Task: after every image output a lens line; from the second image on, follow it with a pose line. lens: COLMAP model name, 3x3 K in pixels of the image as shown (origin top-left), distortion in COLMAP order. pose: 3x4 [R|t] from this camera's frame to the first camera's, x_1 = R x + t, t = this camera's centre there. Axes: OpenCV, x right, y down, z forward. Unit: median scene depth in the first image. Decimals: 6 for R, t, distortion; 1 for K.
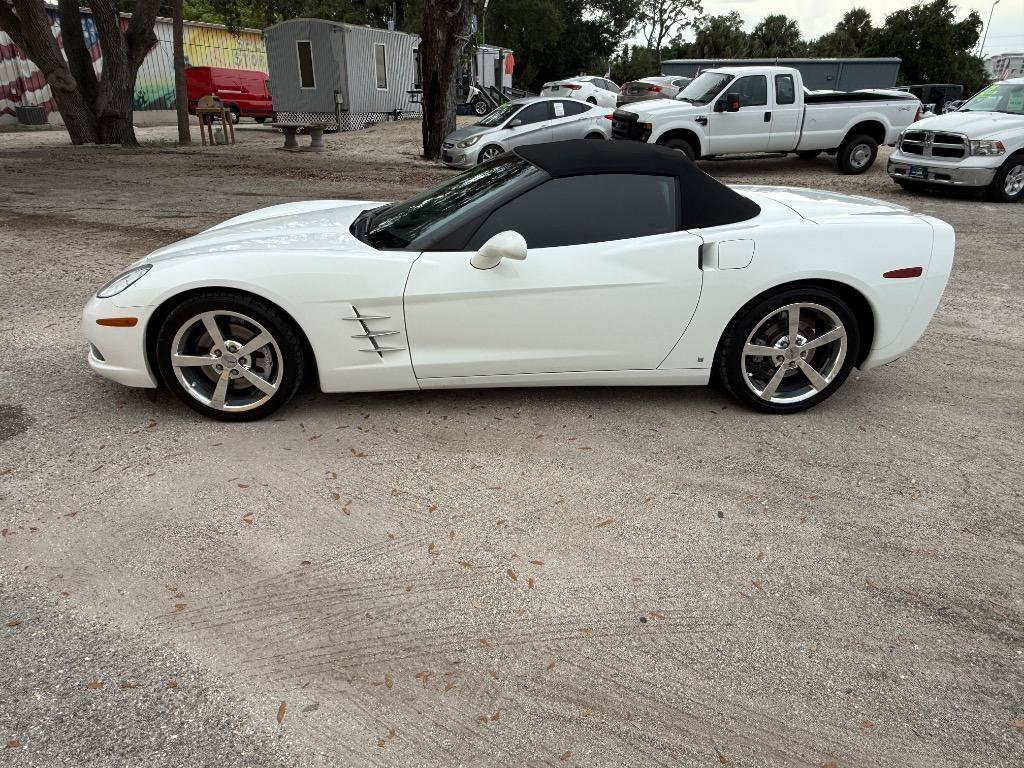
lens RADIAL K [[655.7, 0, 508.4], [0, 655.7, 385.6], [0, 0, 1]] dist [-0.004689, 0.000005]
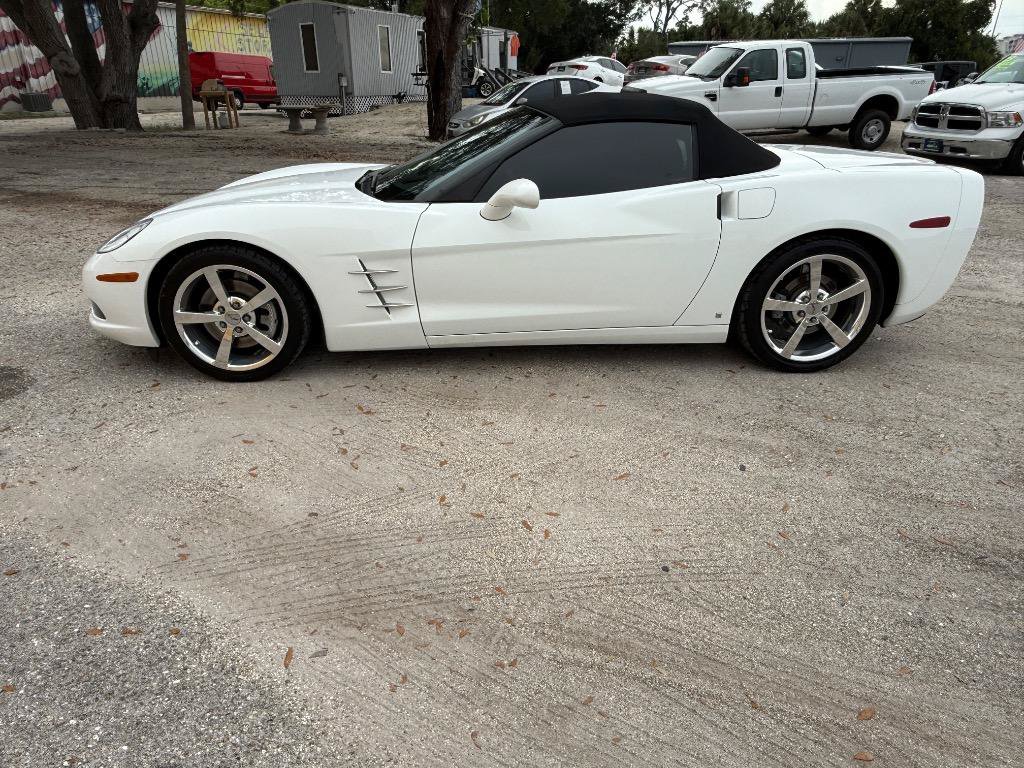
lens RADIAL K [[655.7, 0, 507.5], [0, 655.7, 383.9], [0, 0, 1]] dist [-0.004689, 0.000005]
pose [[0.999932, -0.004583, -0.010698, -0.002487], [0.004739, 0.999881, 0.014663, 0.013955], [0.010630, -0.014713, 0.999835, 0.008794]]
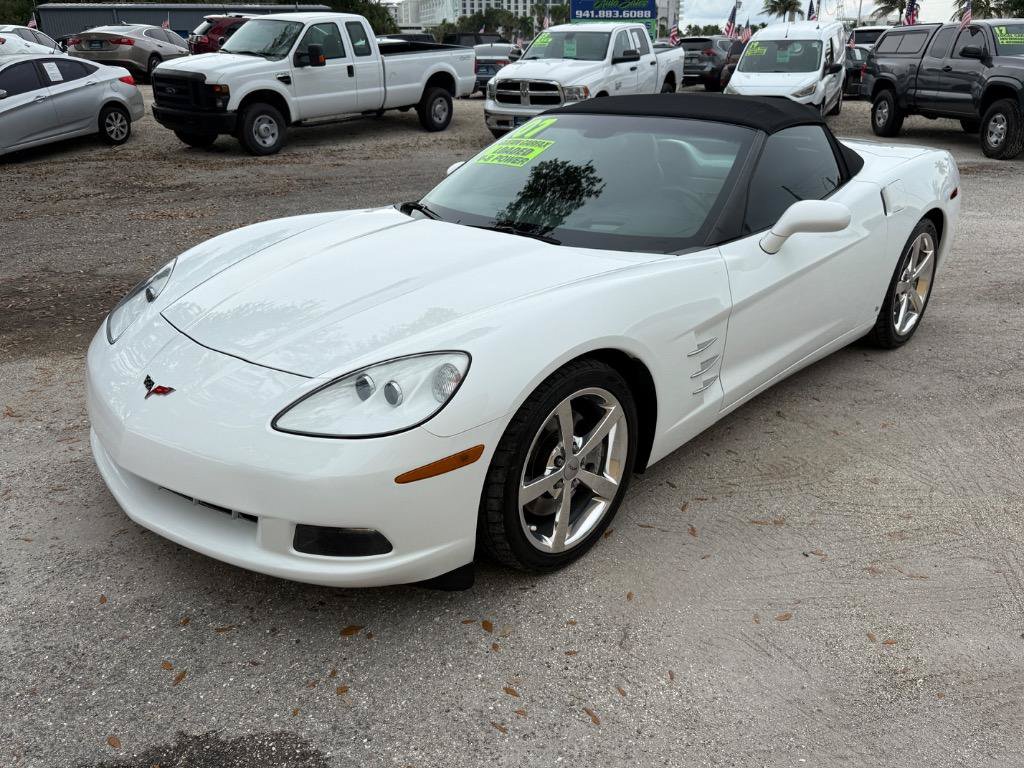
lens RADIAL K [[811.2, 0, 505.4], [0, 811.2, 386.2], [0, 0, 1]] dist [0.010818, -0.029185]
pose [[0.735501, -0.271477, 0.620757, -0.270564], [0.286193, 0.954948, 0.078535, -0.055599], [-0.614111, 0.119893, 0.780060, 0.126515]]
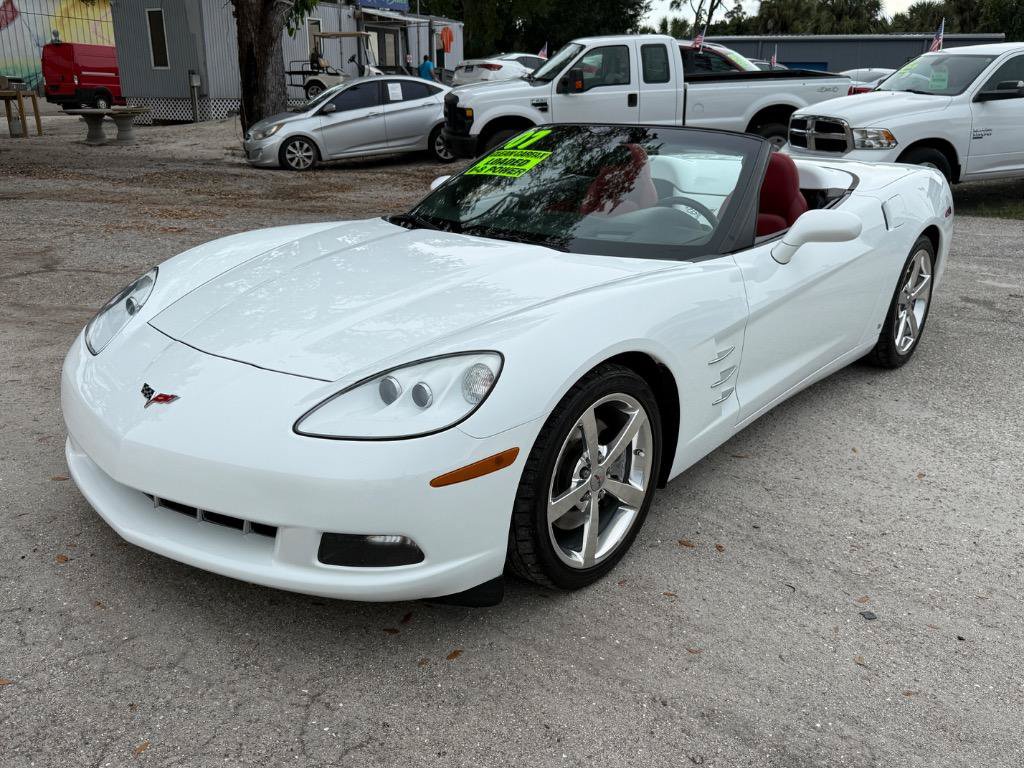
lens RADIAL K [[868.8, 0, 516.7], [0, 868.8, 390.7], [0, 0, 1]] dist [0.045431, -0.077820]
pose [[0.998826, 0.018501, -0.044759, 0.384577], [-0.022037, 0.996563, -0.079854, 0.000805], [0.043128, 0.080747, 0.995801, 0.040271]]
